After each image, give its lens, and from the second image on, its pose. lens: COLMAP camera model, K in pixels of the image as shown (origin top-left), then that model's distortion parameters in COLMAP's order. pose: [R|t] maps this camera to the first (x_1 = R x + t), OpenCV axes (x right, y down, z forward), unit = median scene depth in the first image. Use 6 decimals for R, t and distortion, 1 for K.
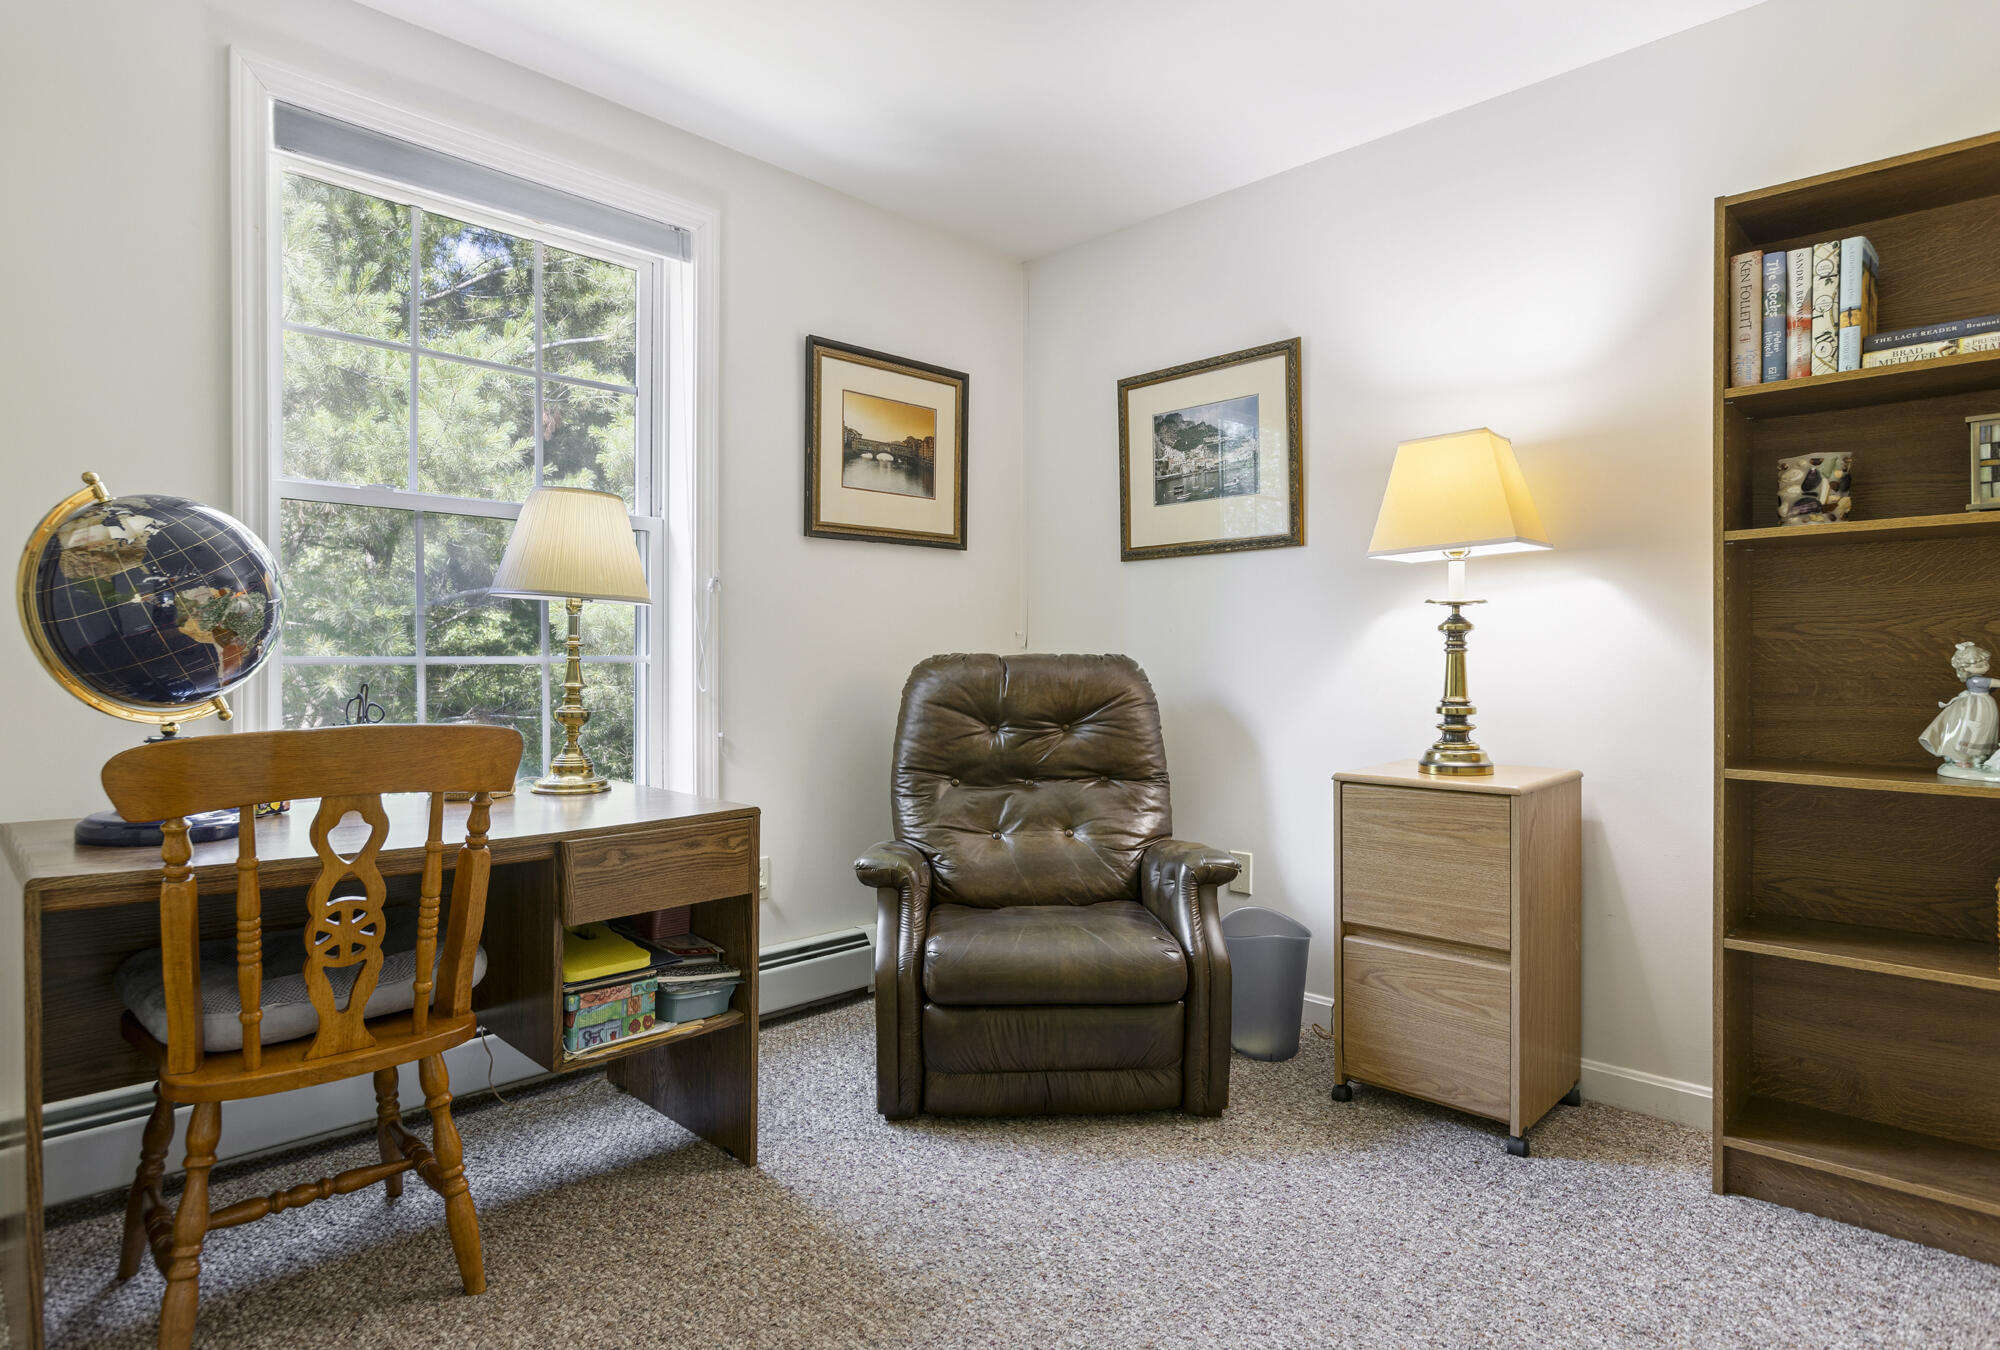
lens RADIAL K [[1086.5, 0, 993.2], [0, 1086.5, 669.5], [0, 0, 1]] dist [0.001986, 0.000473]
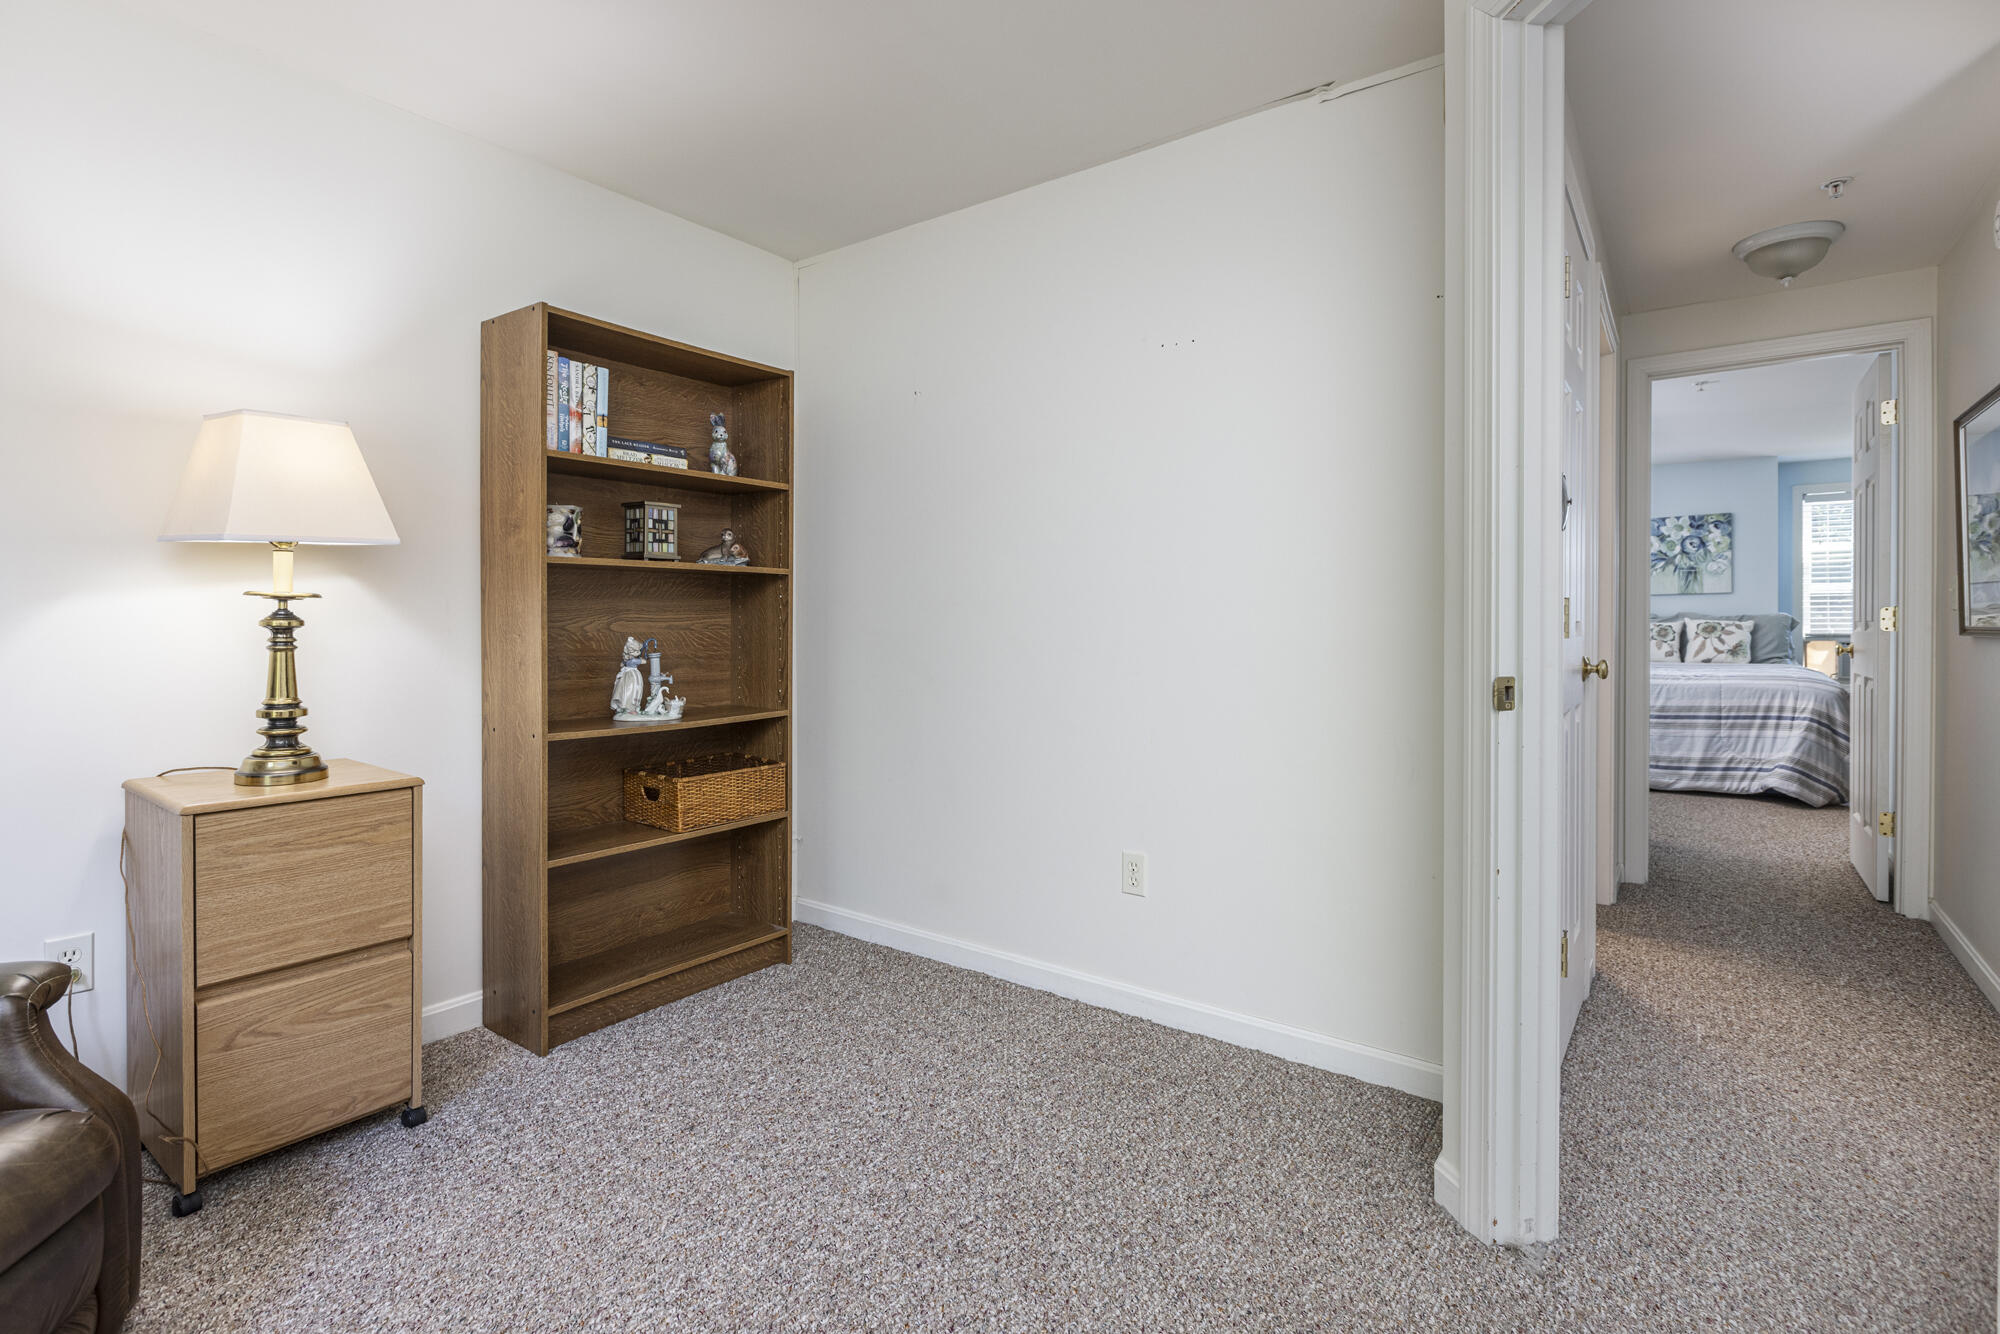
lens RADIAL K [[940.1, 0, 1006.3], [0, 940.1, 630.7], [0, 0, 1]] dist [-0.005295, -0.000154]
pose [[-0.142663, -0.011054, 0.989710, -0.474146], [0.008448, 0.999888, 0.012386, -0.038984], [-0.989735, 0.010128, -0.142554, 0.530646]]
